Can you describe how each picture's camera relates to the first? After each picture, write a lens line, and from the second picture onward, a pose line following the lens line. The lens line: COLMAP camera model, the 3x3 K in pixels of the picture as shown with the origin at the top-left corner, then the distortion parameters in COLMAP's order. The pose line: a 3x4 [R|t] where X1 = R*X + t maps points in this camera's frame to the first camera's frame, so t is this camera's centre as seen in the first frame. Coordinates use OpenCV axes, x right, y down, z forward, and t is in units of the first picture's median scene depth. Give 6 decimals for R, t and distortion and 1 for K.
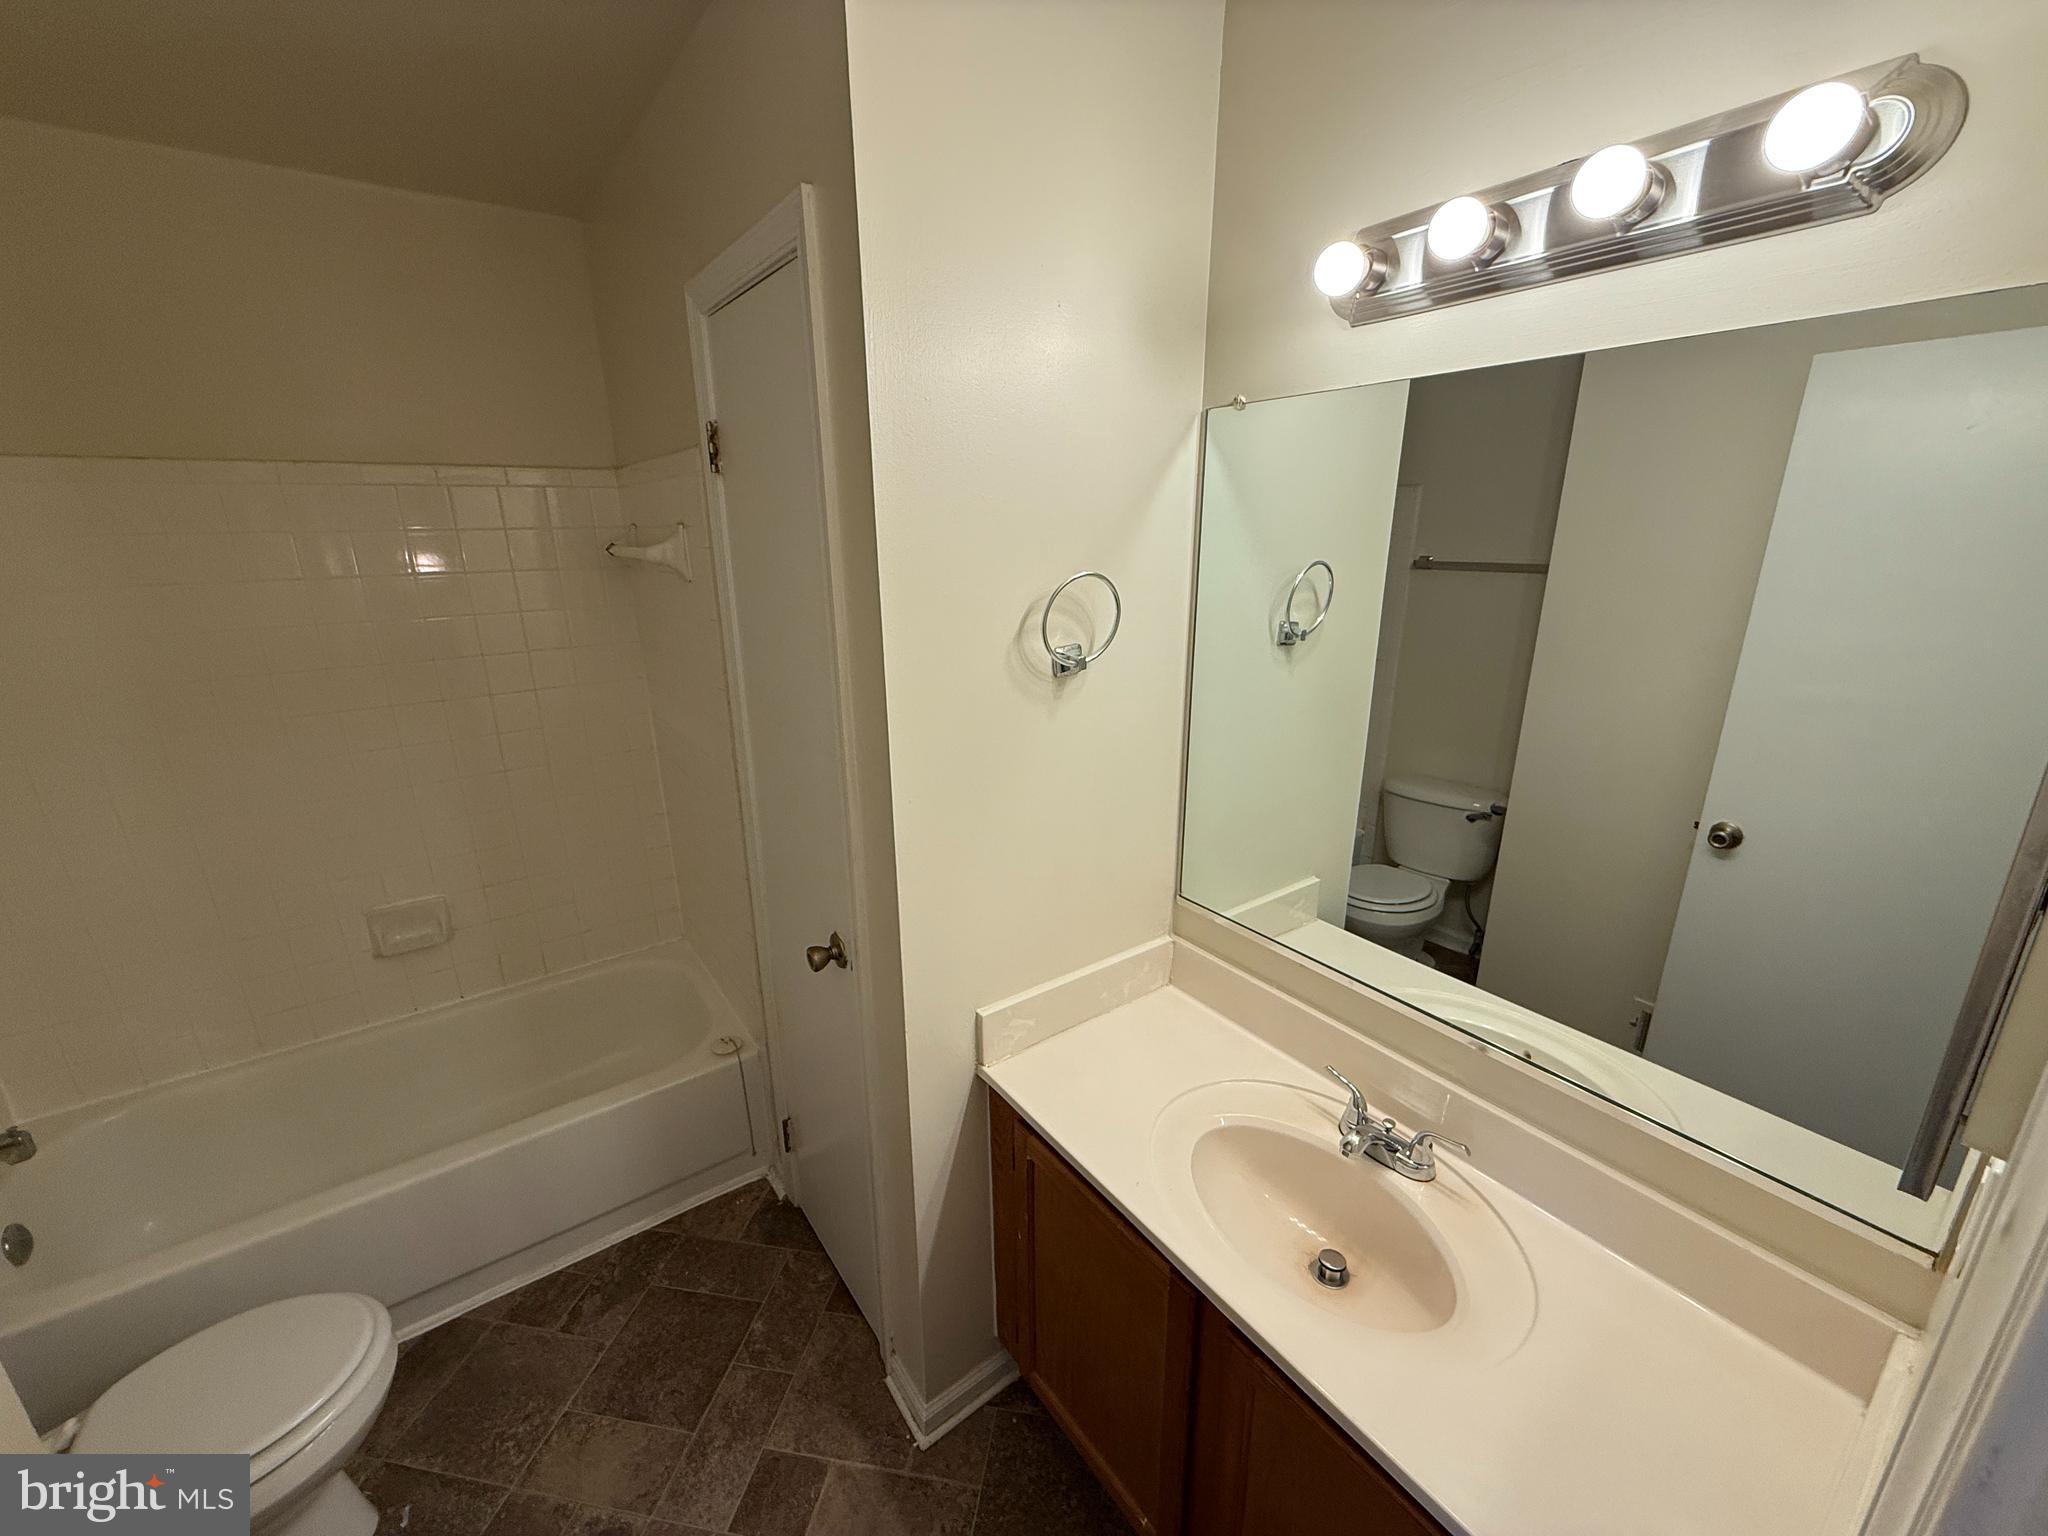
lens RADIAL K [[813.4, 0, 1015.8], [0, 813.4, 777.3], [0, 0, 1]] dist [-0.000227, 0.000185]
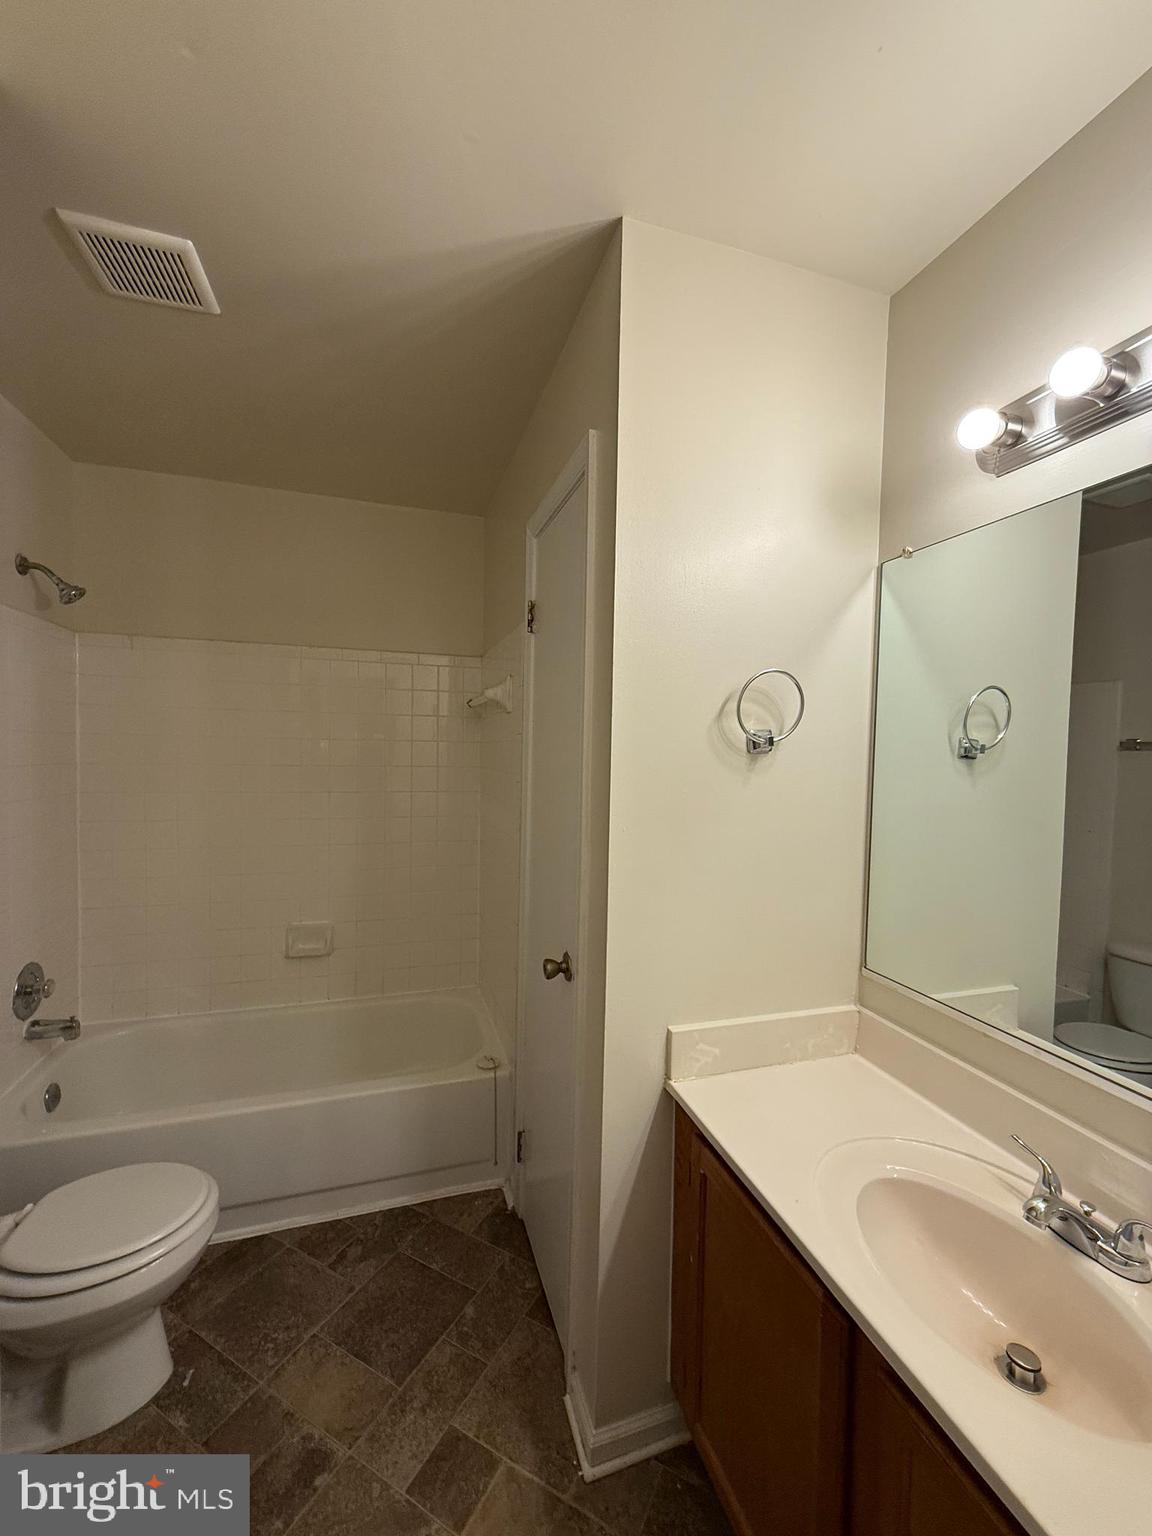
lens RADIAL K [[610.1, 0, 574.3], [0, 610.1, 770.9], [0, 0, 1]] dist [-0.000227, 0.000185]
pose [[0.951126, 0.042336, -0.305888, 0.071963], [-0.119457, 0.963883, -0.238033, 0.143616], [0.284763, 0.262940, 0.921831, 0.041545]]
